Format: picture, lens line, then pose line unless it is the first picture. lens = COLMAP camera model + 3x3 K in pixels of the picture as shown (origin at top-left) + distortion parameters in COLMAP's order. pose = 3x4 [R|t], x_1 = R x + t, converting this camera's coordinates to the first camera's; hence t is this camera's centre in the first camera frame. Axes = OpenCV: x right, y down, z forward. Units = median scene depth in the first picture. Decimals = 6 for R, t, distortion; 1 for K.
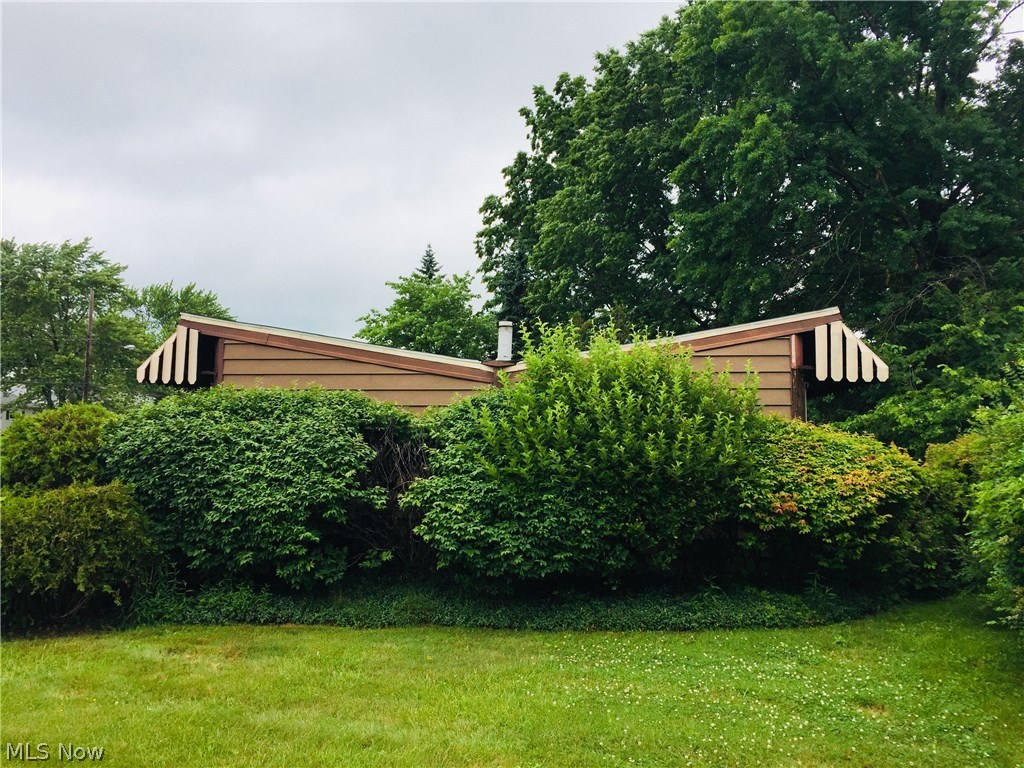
lens RADIAL K [[835.7, 0, 512.0], [0, 835.7, 384.0], [0, 0, 1]] dist [0.056881, 0.003088]
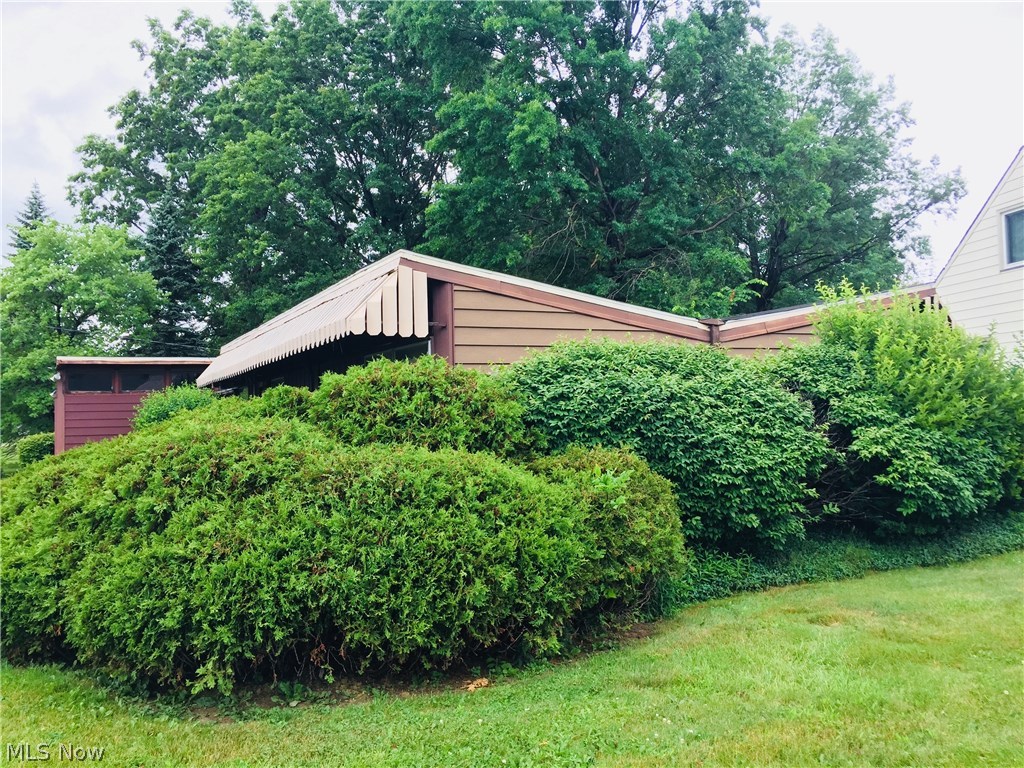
lens RADIAL K [[835.7, 0, 512.0], [0, 835.7, 384.0], [0, 0, 1]] dist [0.056881, 0.003088]
pose [[0.864736, -0.009223, 0.502143, -0.130350], [-0.005280, 0.999609, 0.027452, 0.004268], [-0.502200, -0.026390, 0.864349, 0.043079]]
